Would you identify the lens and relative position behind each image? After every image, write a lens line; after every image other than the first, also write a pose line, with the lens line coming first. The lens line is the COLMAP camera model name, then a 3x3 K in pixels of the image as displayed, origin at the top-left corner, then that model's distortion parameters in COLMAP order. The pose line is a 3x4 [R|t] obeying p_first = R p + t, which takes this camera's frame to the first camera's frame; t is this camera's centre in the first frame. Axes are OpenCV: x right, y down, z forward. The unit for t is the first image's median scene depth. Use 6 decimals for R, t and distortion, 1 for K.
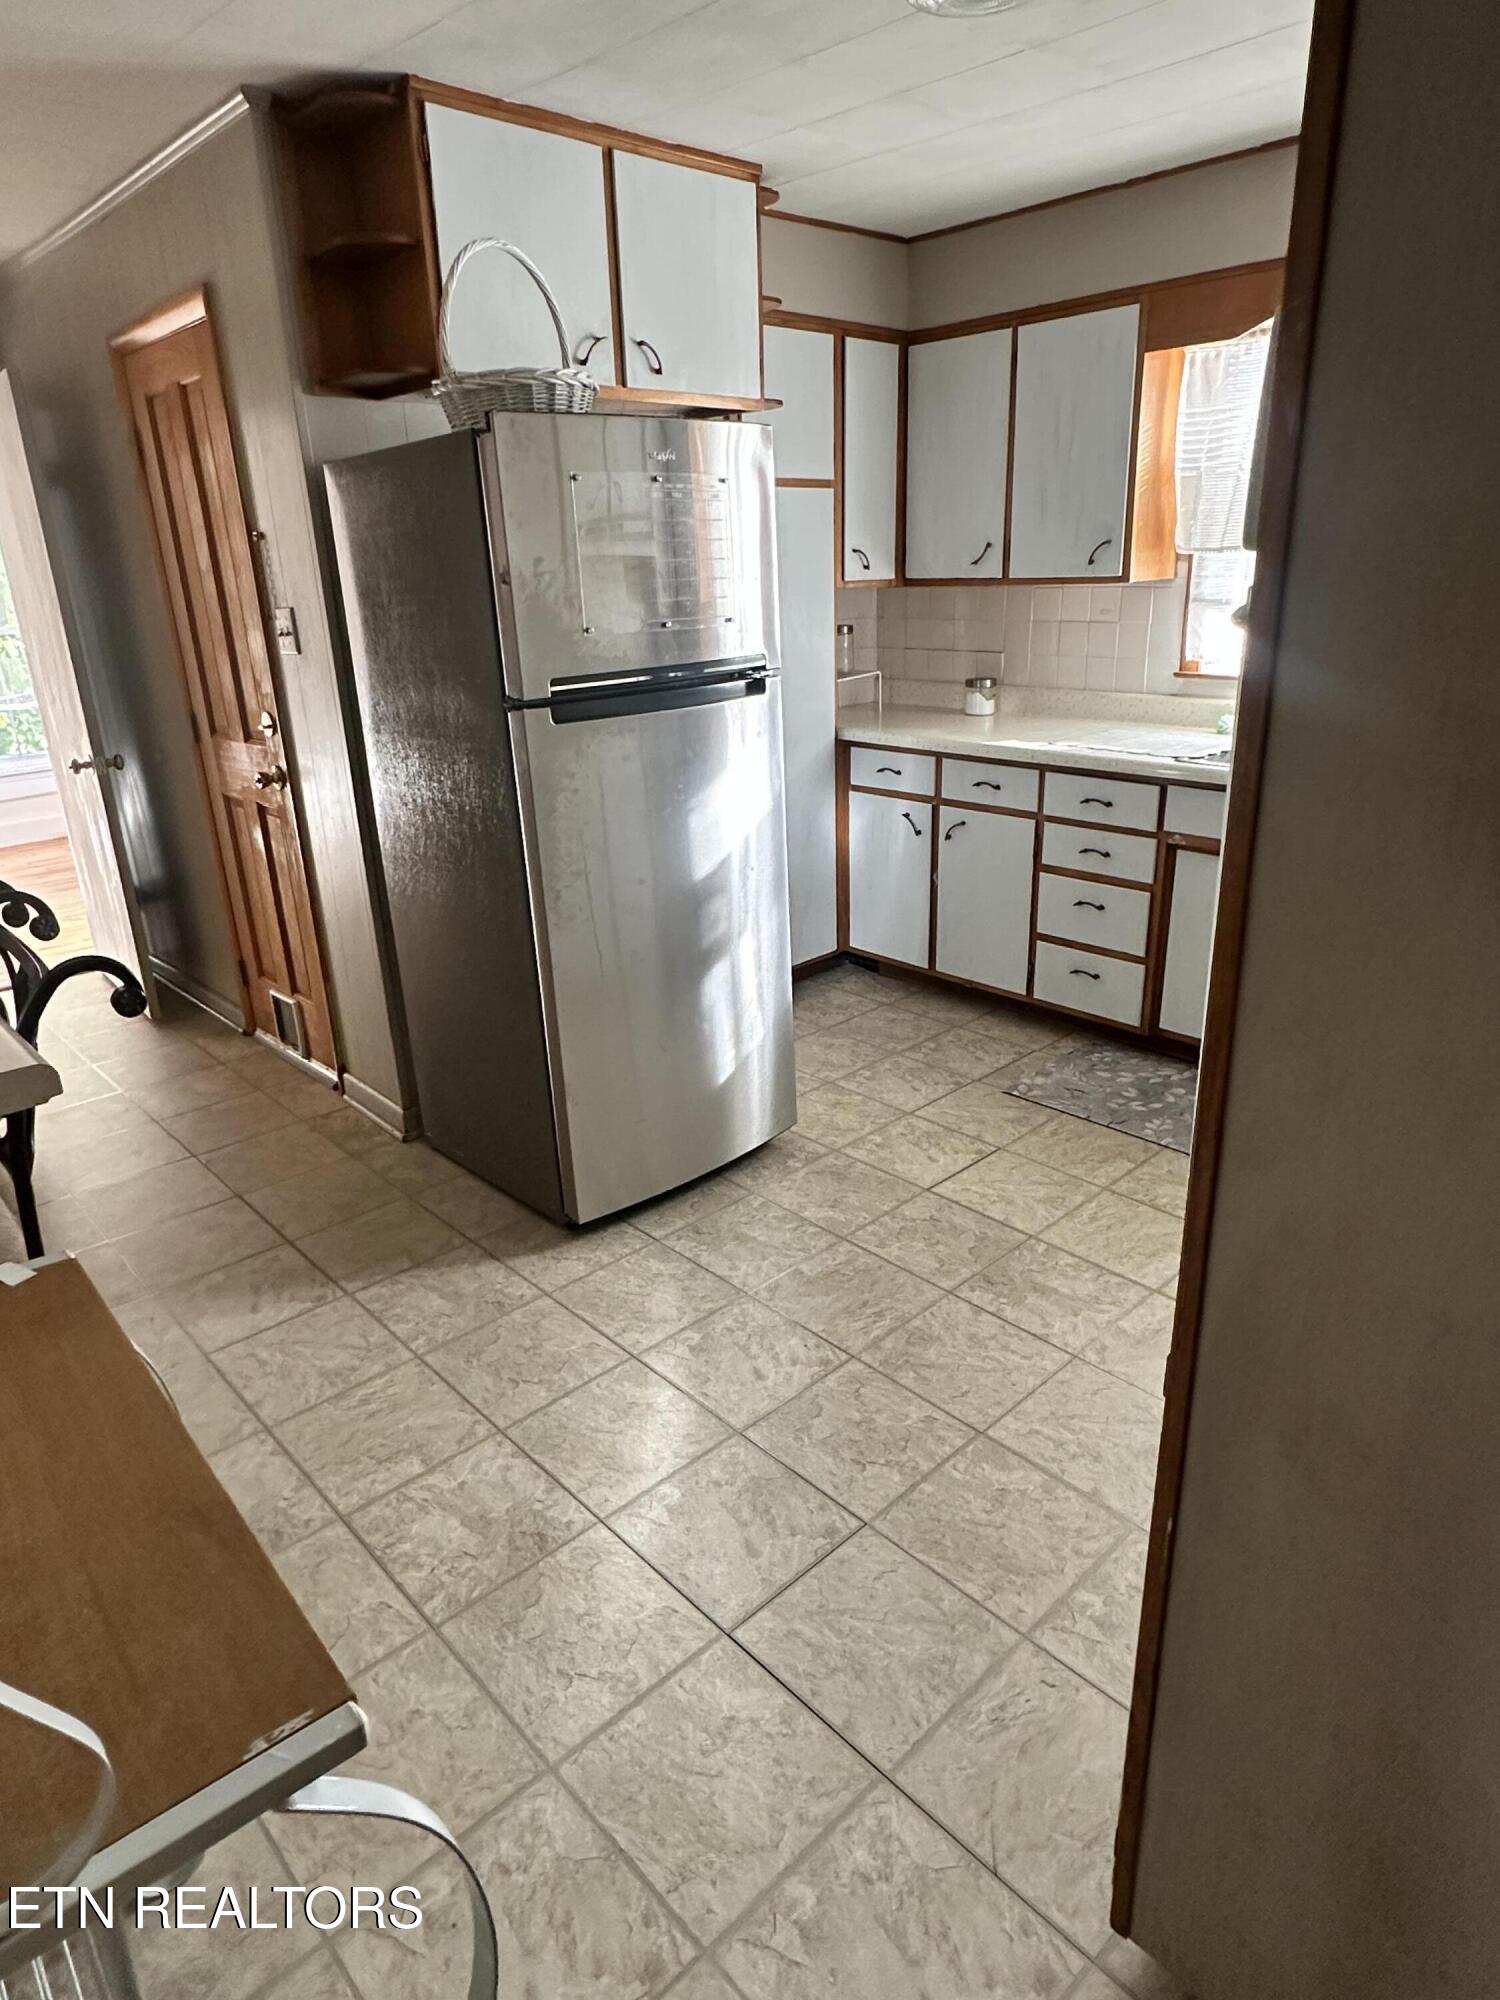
lens RADIAL K [[1191.9, 0, 751.2], [0, 1191.9, 1013.3], [0, 0, 1]] dist [-0.002618, 0.003940]
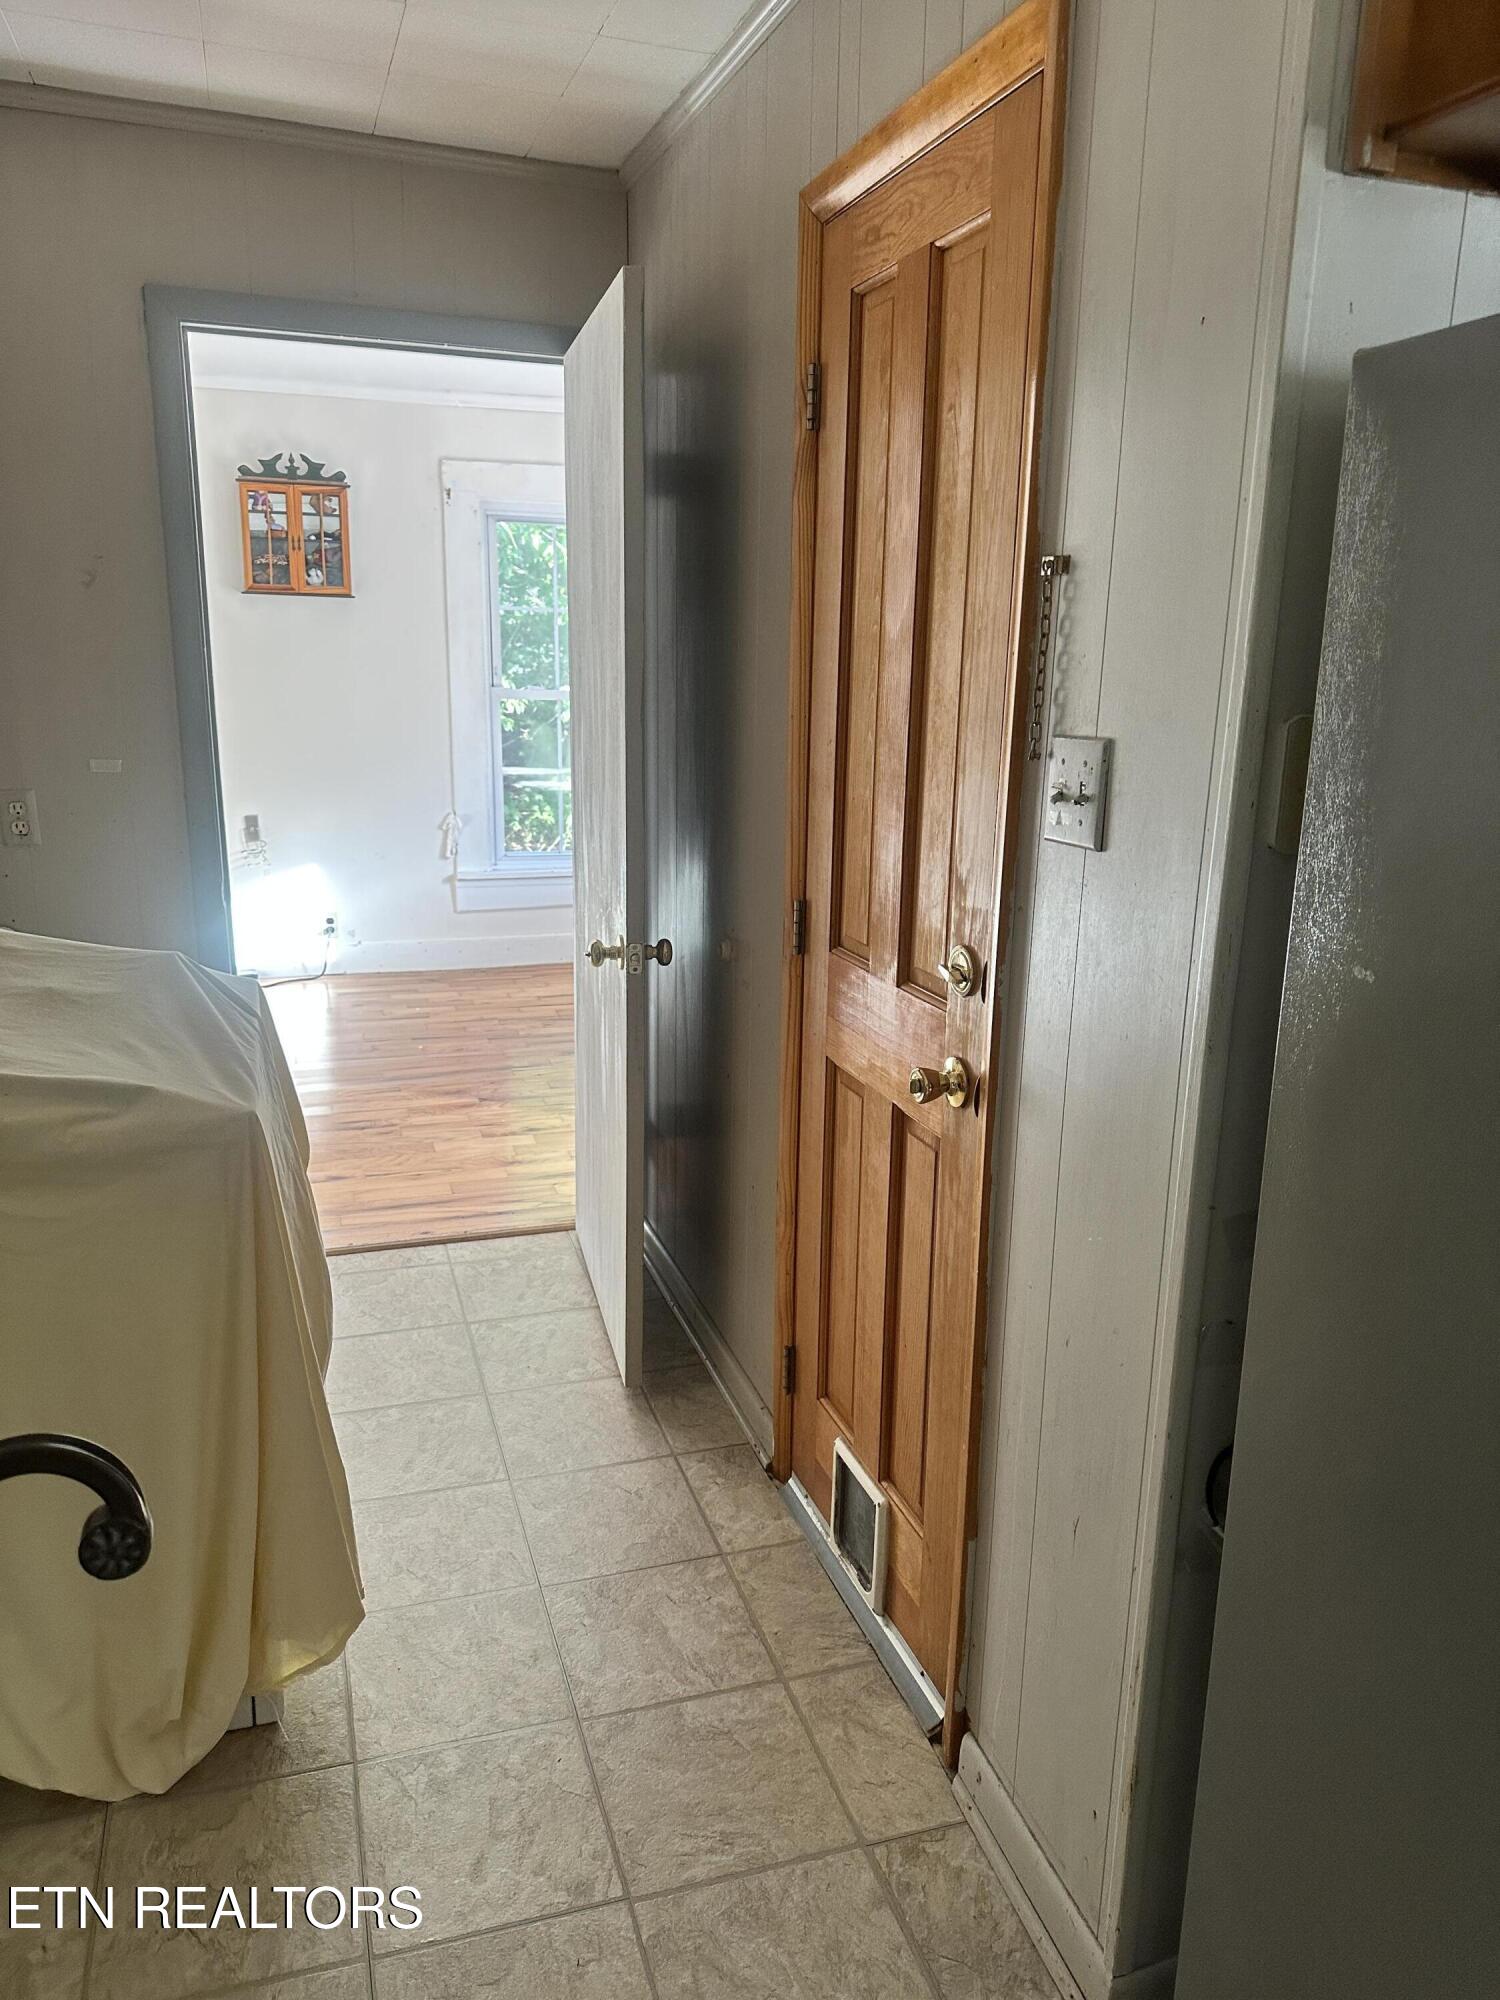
lens RADIAL K [[1410.9, 0, 746.6], [0, 1410.9, 998.6], [0, 0, 1]] dist [0.058913, 0.000805]
pose [[0.902597, 0.150145, -0.403453, -0.235204], [-0.195393, 0.977992, -0.073171, -0.159741], [0.383588, 0.144876, 0.912070, 0.430874]]
